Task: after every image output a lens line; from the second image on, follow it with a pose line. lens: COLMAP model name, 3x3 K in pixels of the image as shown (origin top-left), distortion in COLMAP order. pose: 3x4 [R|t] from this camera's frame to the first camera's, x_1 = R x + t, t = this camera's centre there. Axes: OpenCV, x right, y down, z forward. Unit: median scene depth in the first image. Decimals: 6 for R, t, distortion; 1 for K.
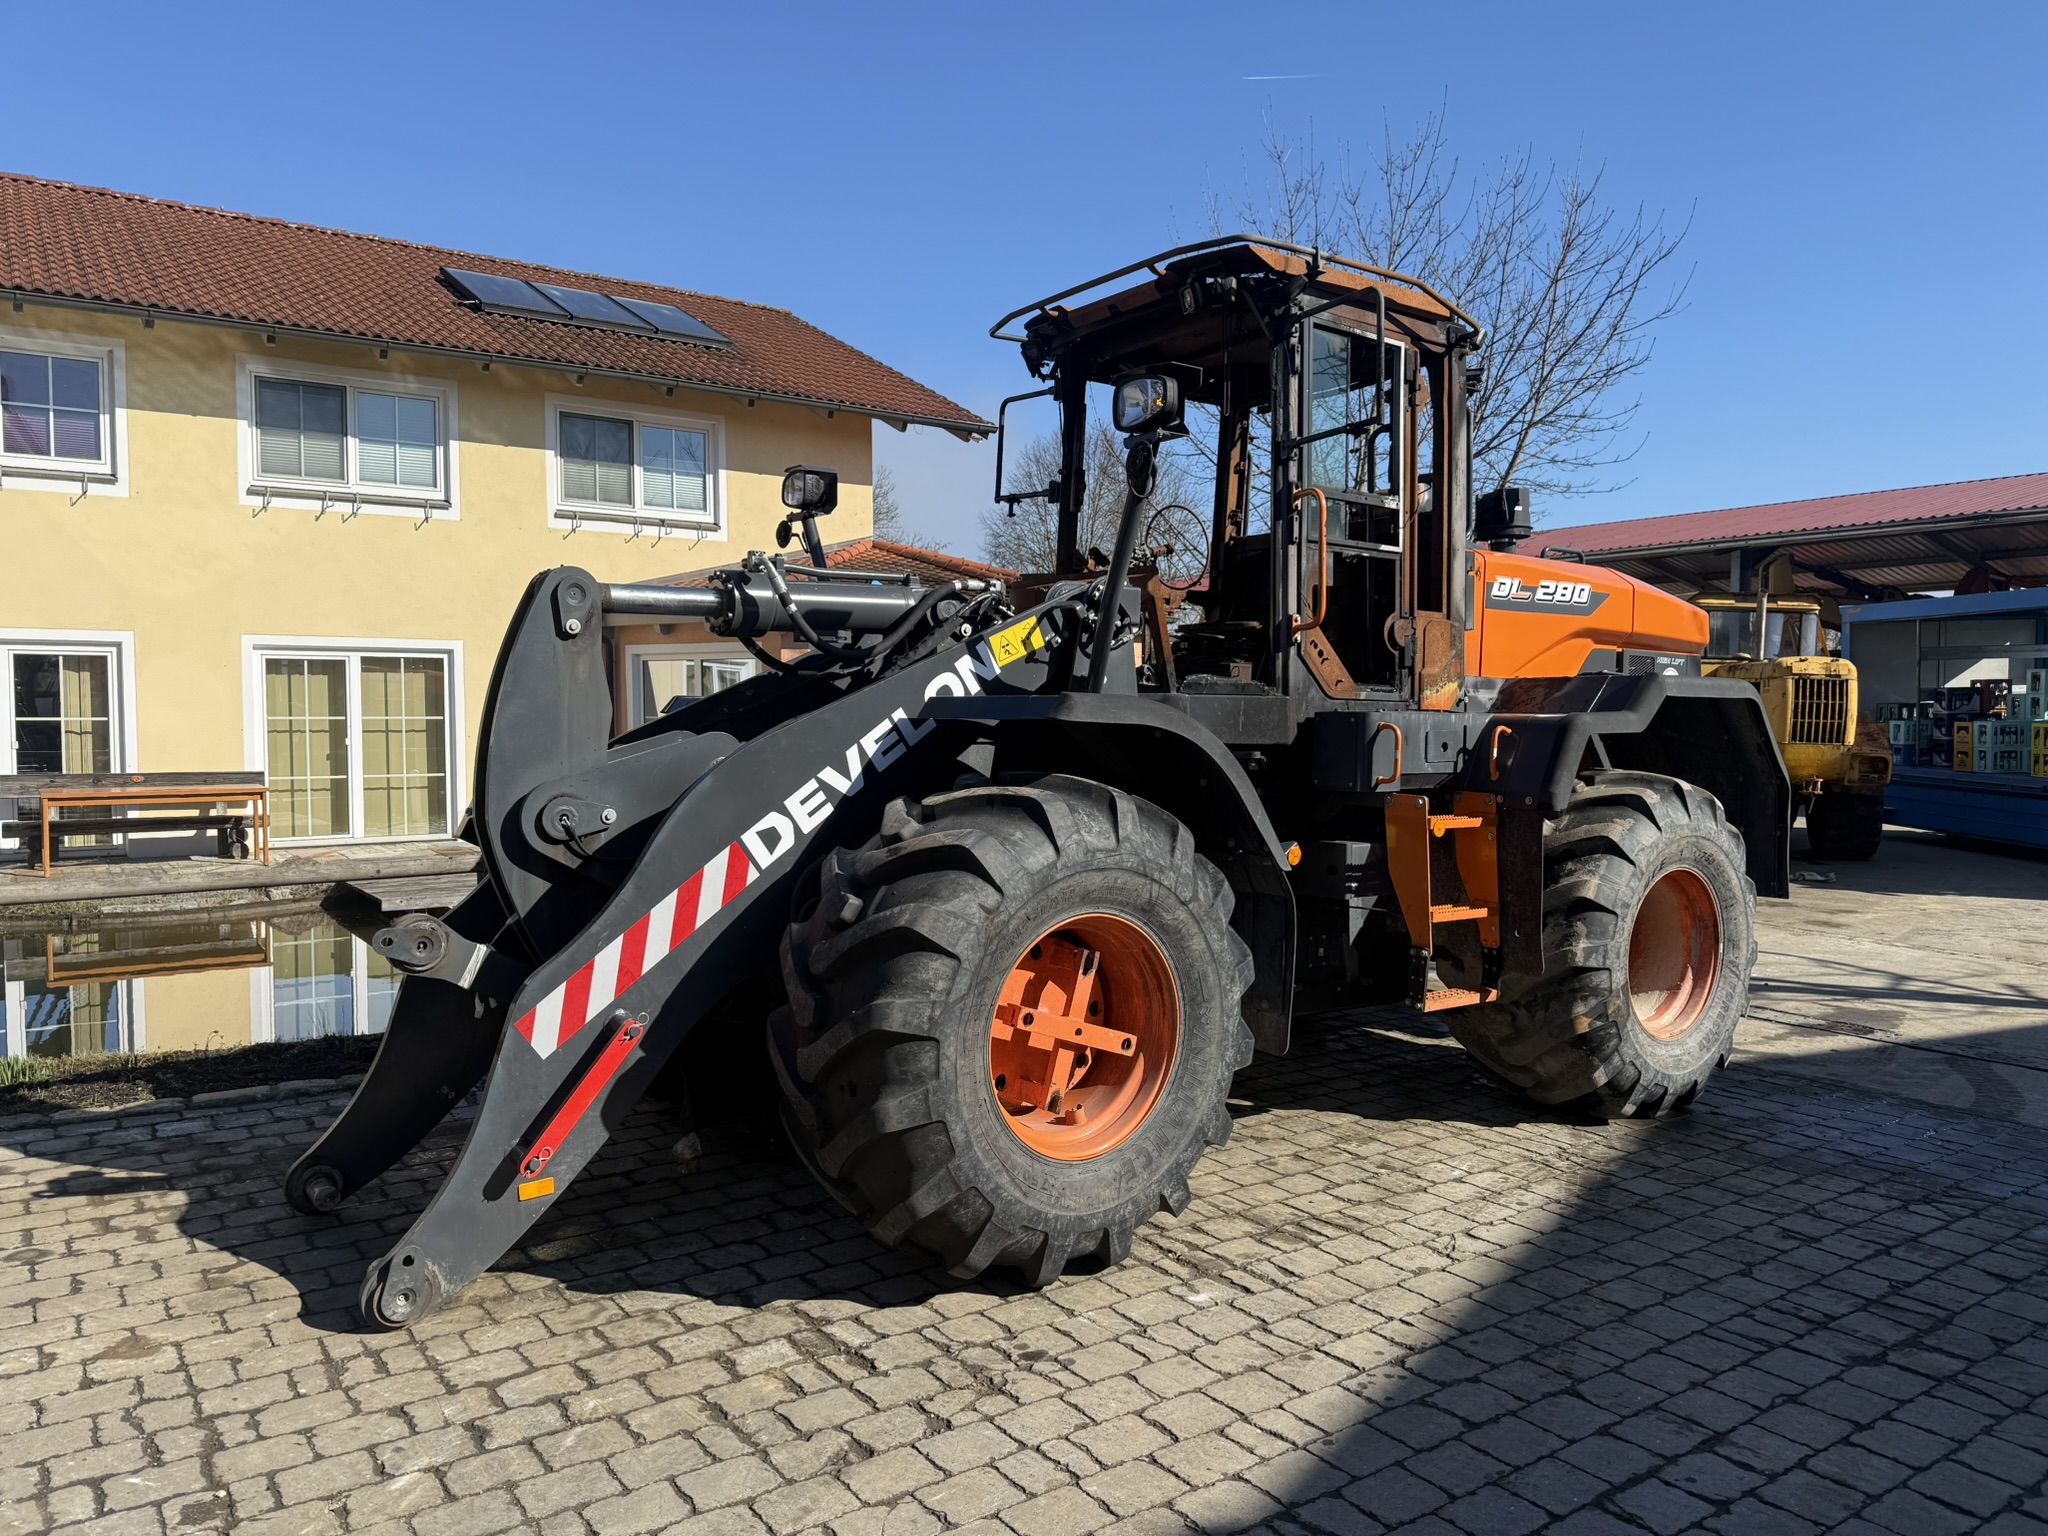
lens RADIAL K [[1438.8, 0, 1026.7], [0, 1438.8, 761.4], [0, 0, 1]] dist [0.041916, -0.052938]
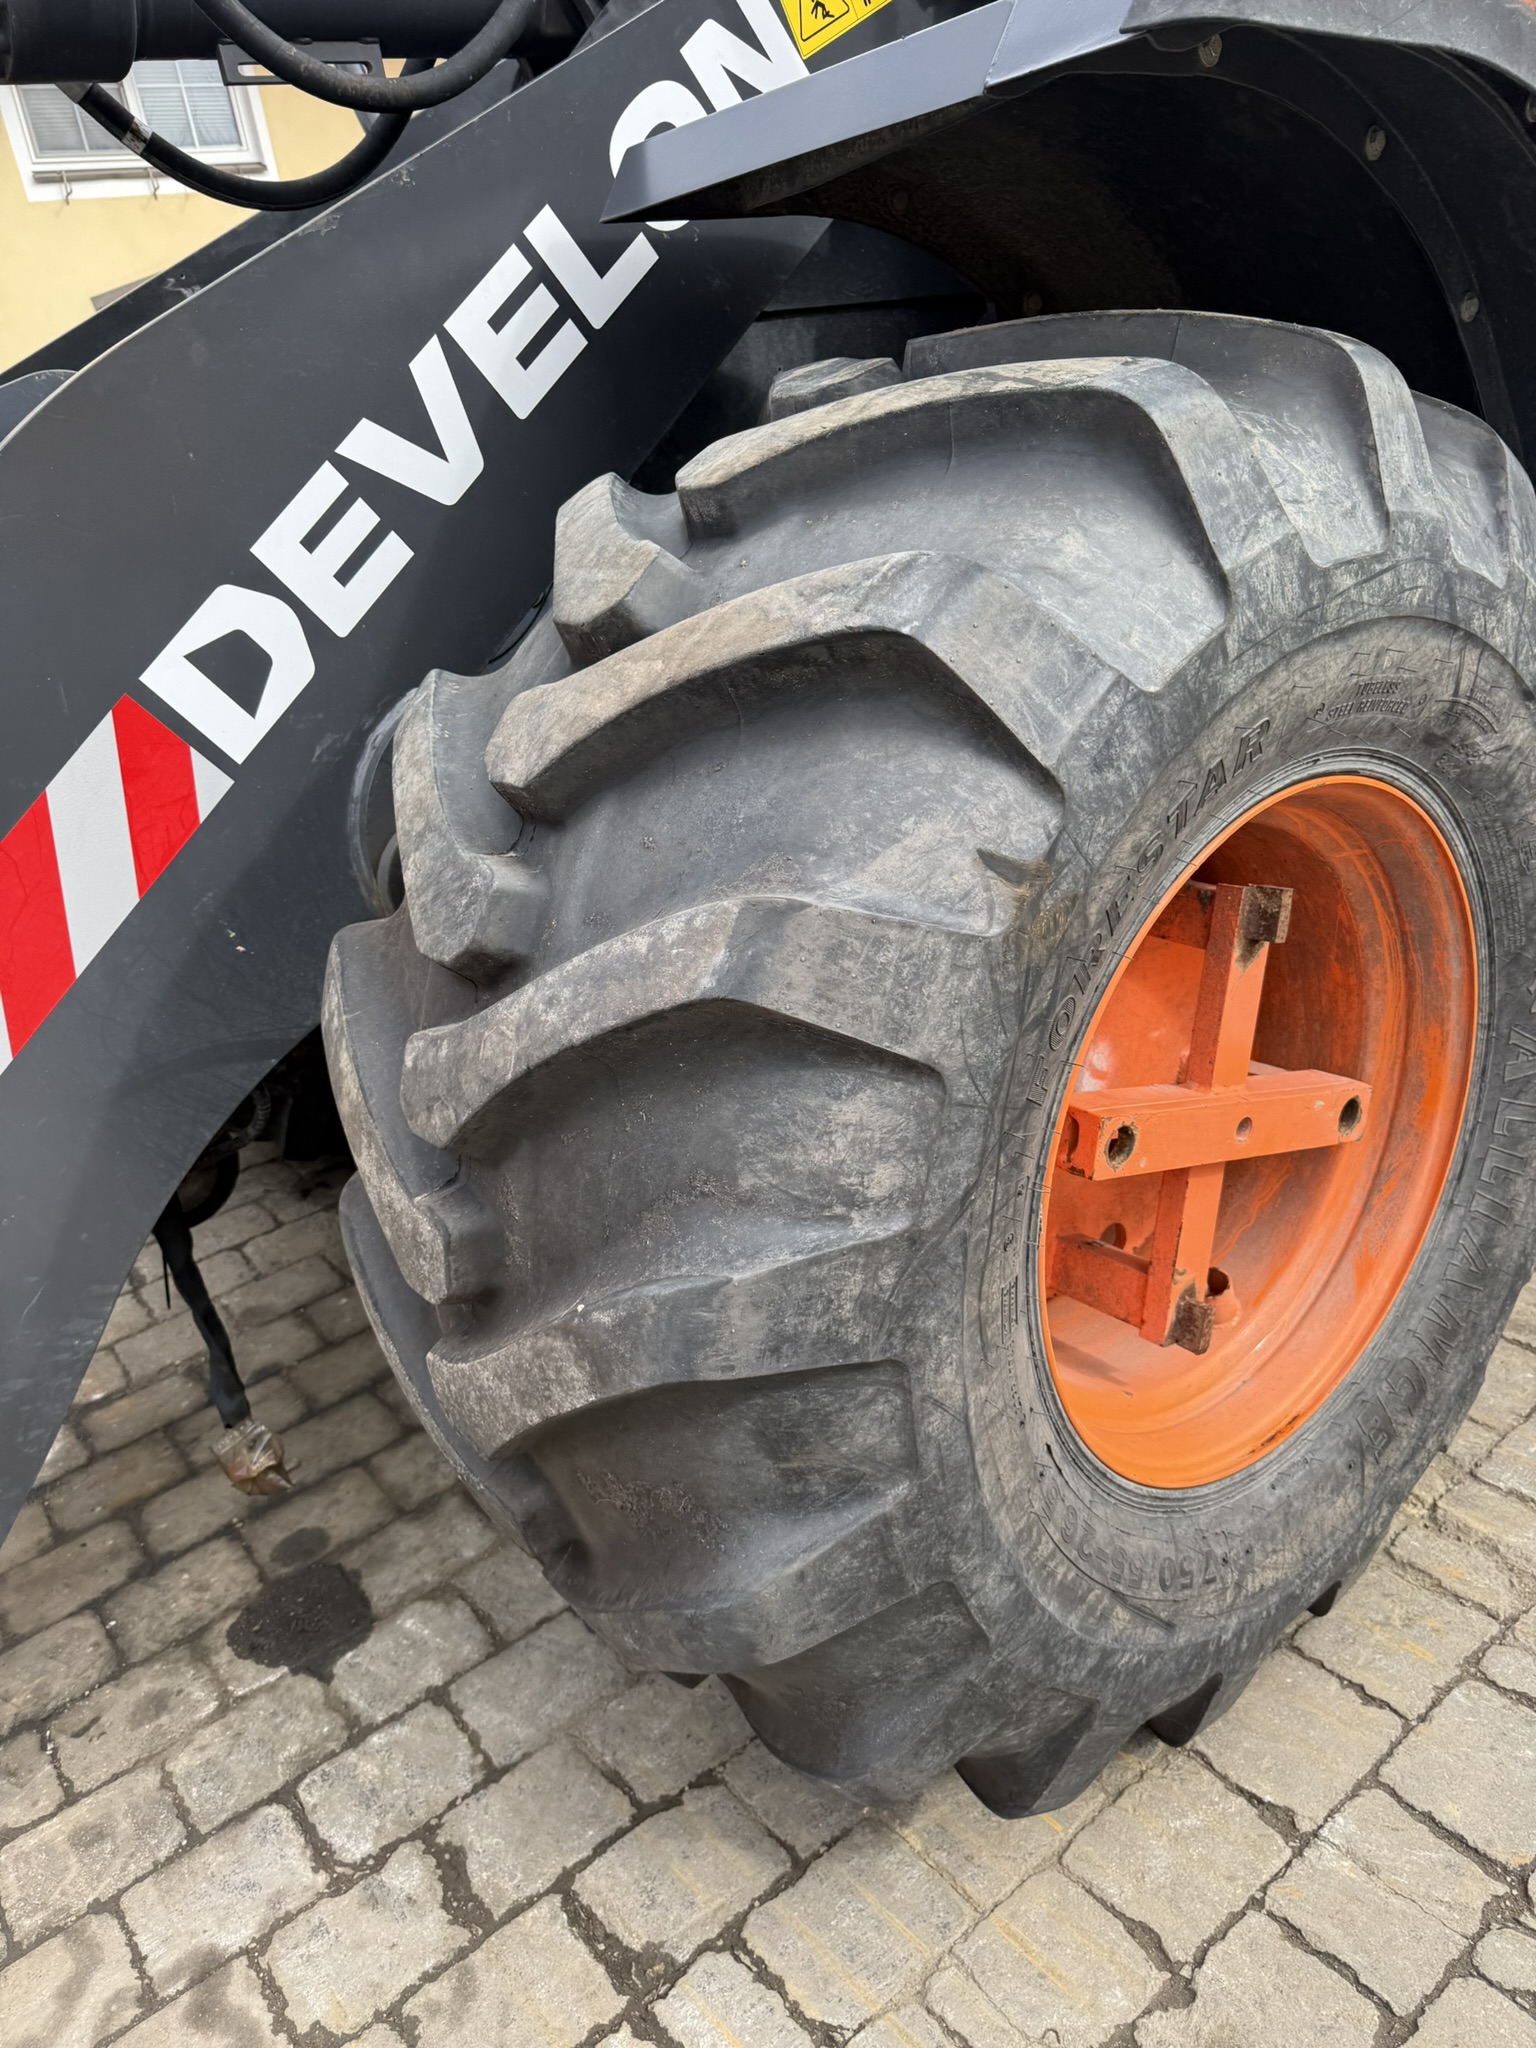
lens RADIAL K [[1438.8, 0, 779.3], [0, 1438.8, 1031.1], [0, 0, 1]] dist [0.041916, -0.052938]
pose [[0.989596, -0.143579, -0.009172, -0.061627], [0.137044, 0.921305, 0.363890, 0.025819], [-0.043797, -0.361361, 0.931397, 0.647877]]
